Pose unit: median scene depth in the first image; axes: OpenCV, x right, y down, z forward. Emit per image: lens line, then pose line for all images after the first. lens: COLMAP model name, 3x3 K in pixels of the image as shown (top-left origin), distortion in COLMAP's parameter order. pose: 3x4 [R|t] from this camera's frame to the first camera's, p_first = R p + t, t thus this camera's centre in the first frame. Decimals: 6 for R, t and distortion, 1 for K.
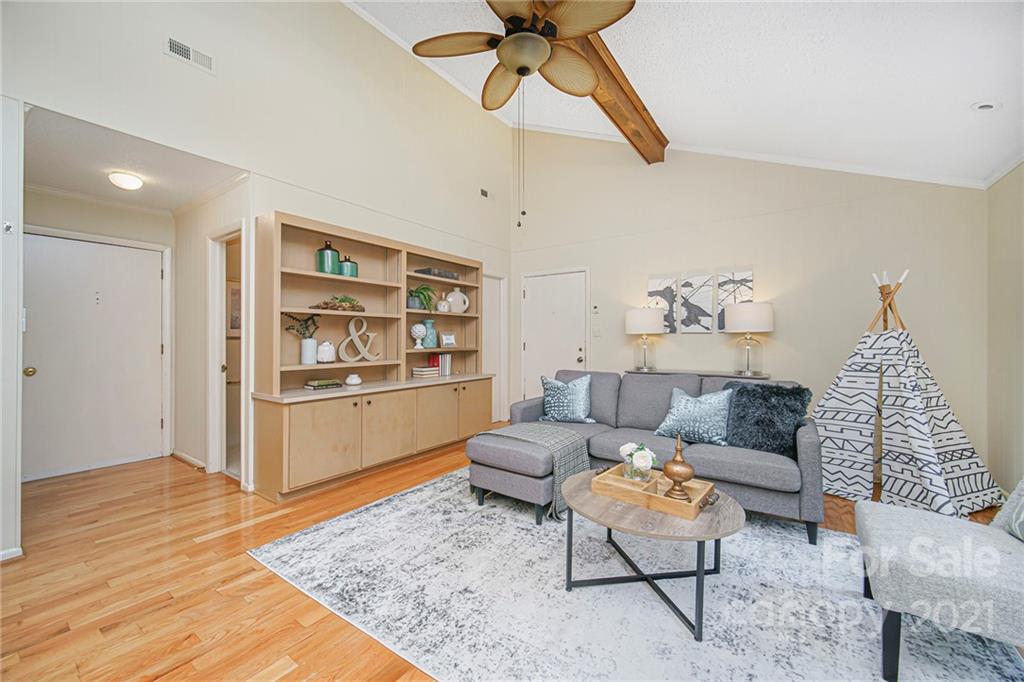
lens RADIAL K [[408.5, 0, 501.7], [0, 408.5, 340.9], [0, 0, 1]] dist [0.005078, 0.000744]
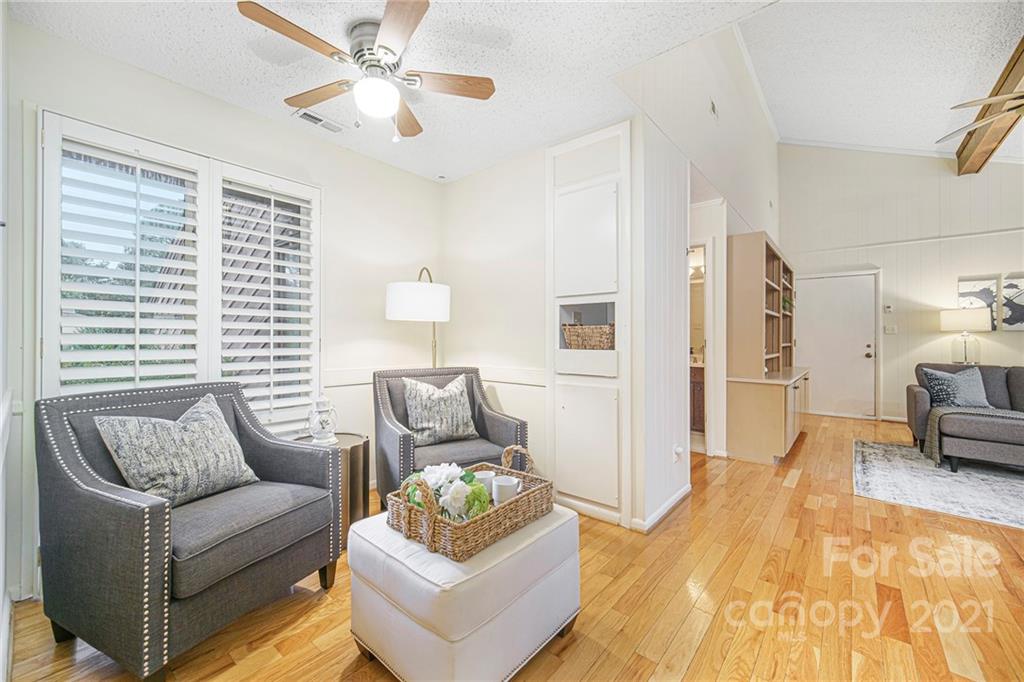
lens RADIAL K [[408.5, 0, 512.3], [0, 408.5, 340.0], [0, 0, 1]] dist [0.005078, 0.000744]
pose [[0.997370, 0.005182, -0.072287, -1.196550], [-0.005282, 0.999985, -0.001187, 0.020914], [0.072280, 0.001566, 0.997383, -0.286488]]
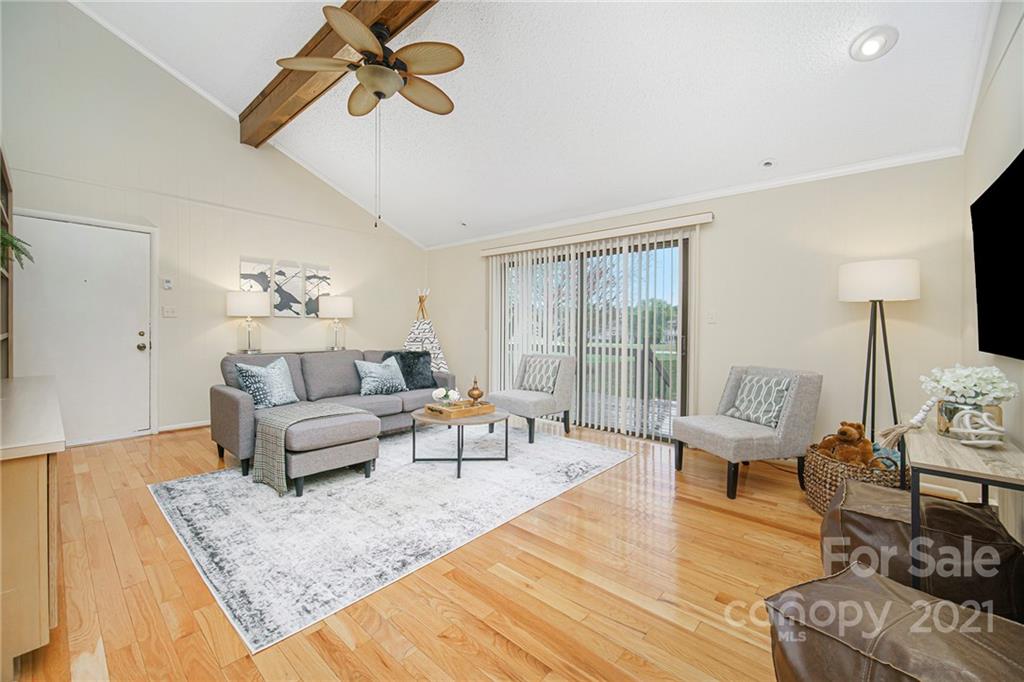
lens RADIAL K [[408.5, 0, 505.7], [0, 408.5, 333.0], [0, 0, 1]] dist [0.005078, 0.000744]
pose [[0.110950, -0.013824, 0.993730, -0.889297], [-0.009717, 0.999840, 0.014994, 0.004112], [-0.993778, -0.011320, 0.110798, 0.402361]]
